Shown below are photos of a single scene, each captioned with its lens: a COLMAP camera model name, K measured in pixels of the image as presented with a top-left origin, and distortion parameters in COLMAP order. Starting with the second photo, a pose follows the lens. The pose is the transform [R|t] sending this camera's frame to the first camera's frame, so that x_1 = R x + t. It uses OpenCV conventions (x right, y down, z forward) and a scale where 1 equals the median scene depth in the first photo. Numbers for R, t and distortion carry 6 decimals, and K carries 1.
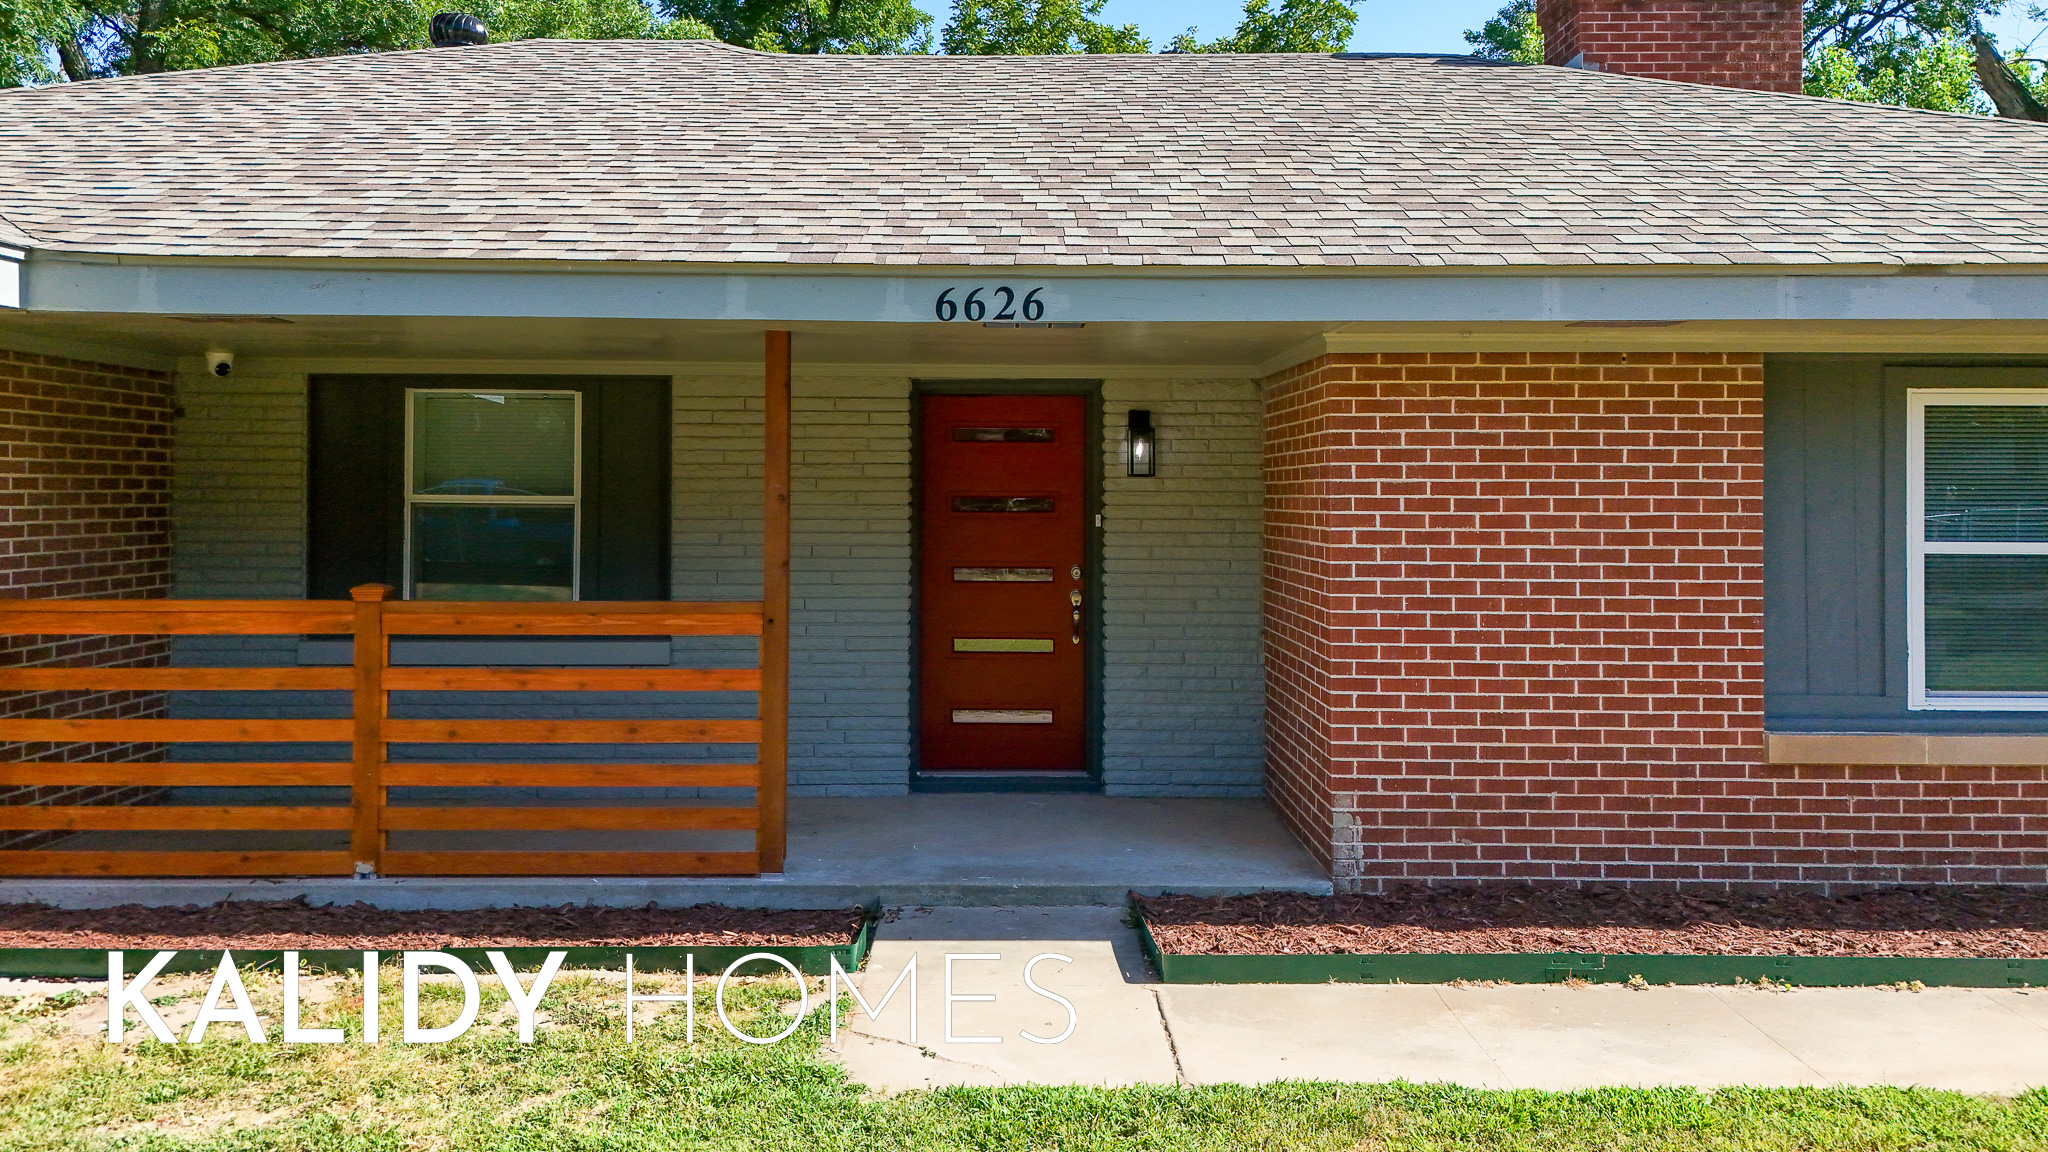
lens RADIAL K [[1485.7, 0, 1024.0], [0, 1485.7, 576.0], [0, 0, 1]] dist [0.007161, 0.001114]
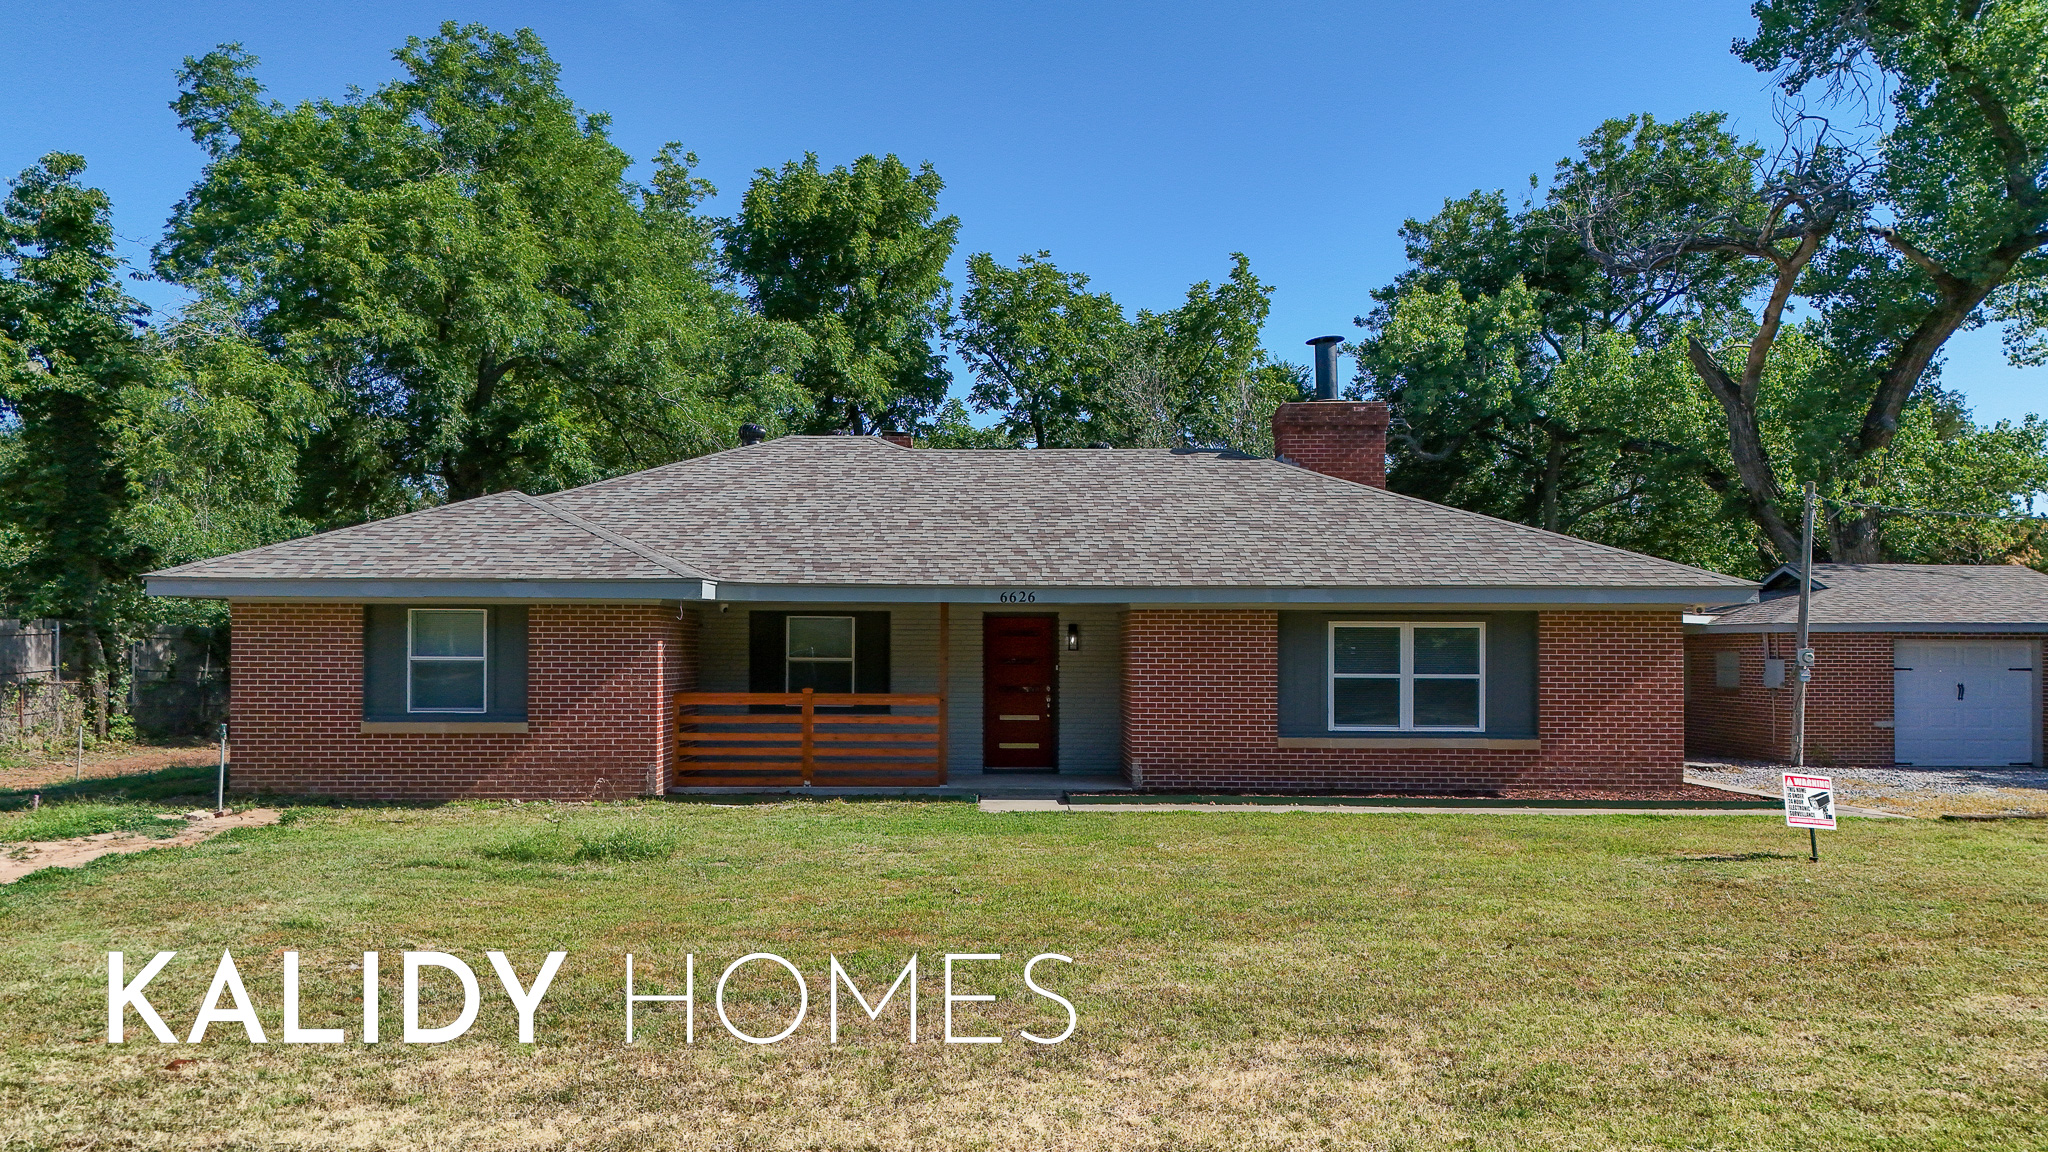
lens RADIAL K [[1485.7, 0, 1024.0], [0, 1485.7, 576.0], [0, 0, 1]] dist [0.007161, 0.001114]
pose [[0.999999, 0.000002, 0.001110, -0.011514], [0.000119, 0.994079, -0.108658, 0.102942], [-0.001104, 0.108658, 0.994079, -1.908408]]
